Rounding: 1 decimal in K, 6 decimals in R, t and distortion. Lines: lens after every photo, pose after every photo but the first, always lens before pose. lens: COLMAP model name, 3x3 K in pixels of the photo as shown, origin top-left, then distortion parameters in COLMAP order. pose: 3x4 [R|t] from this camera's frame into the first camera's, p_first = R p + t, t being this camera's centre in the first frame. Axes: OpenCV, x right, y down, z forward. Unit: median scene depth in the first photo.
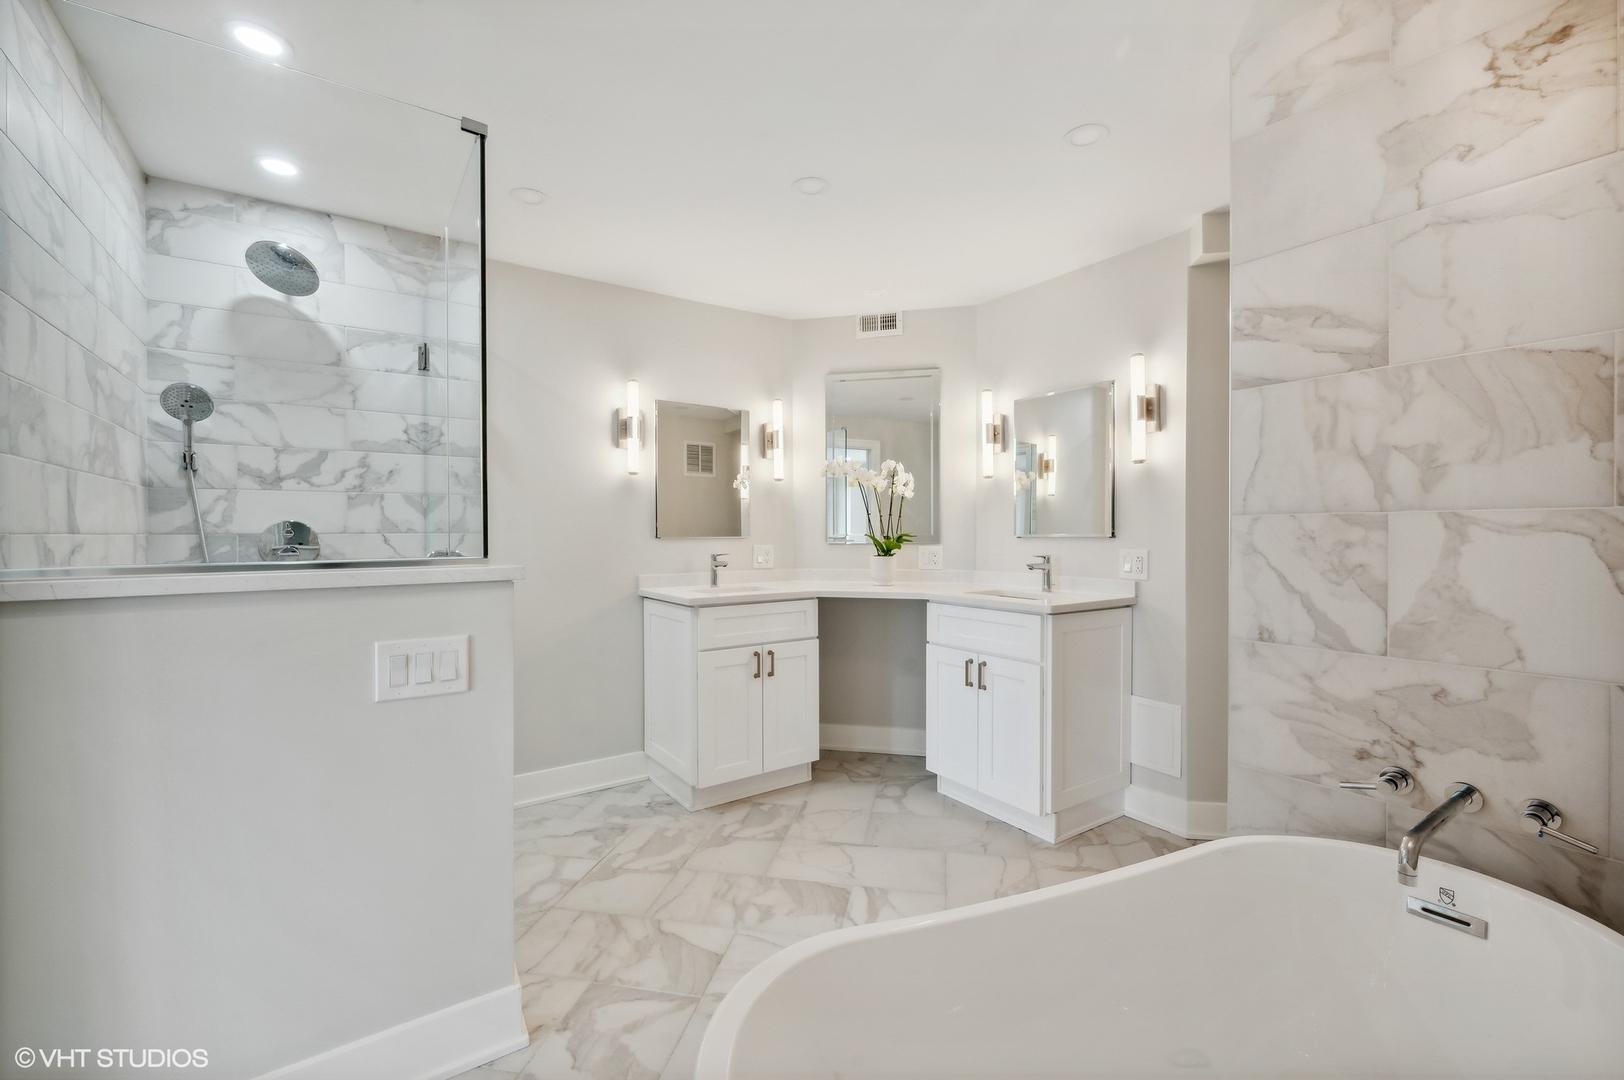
lens RADIAL K [[678.5, 0, 811.5], [0, 678.5, 539.6], [0, 0, 1]] dist [-0.000429, -0.000056]
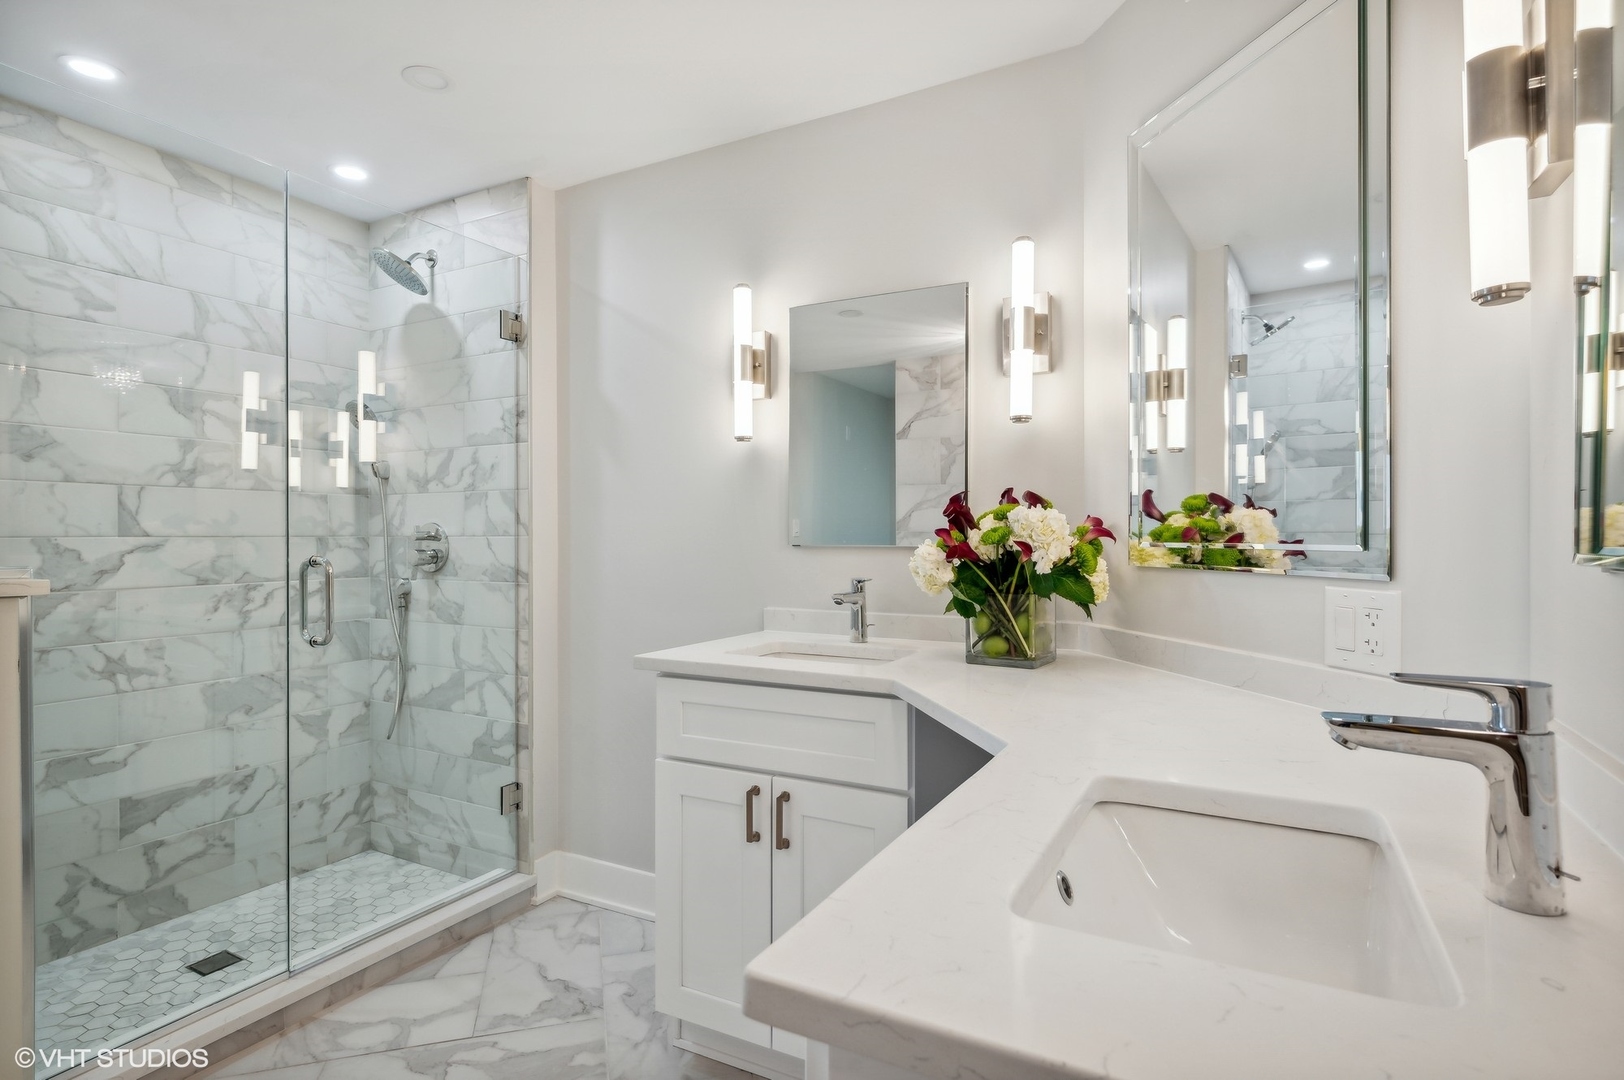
lens RADIAL K [[838.8, 0, 809.2], [0, 838.8, 533.6], [0, 0, 1]] dist [-0.001773, -0.000235]
pose [[0.455199, 0.002837, -0.890385, 0.538041], [-0.006925, 0.999976, -0.000354, -0.015699], [0.890363, 0.006327, 0.455208, 0.885742]]
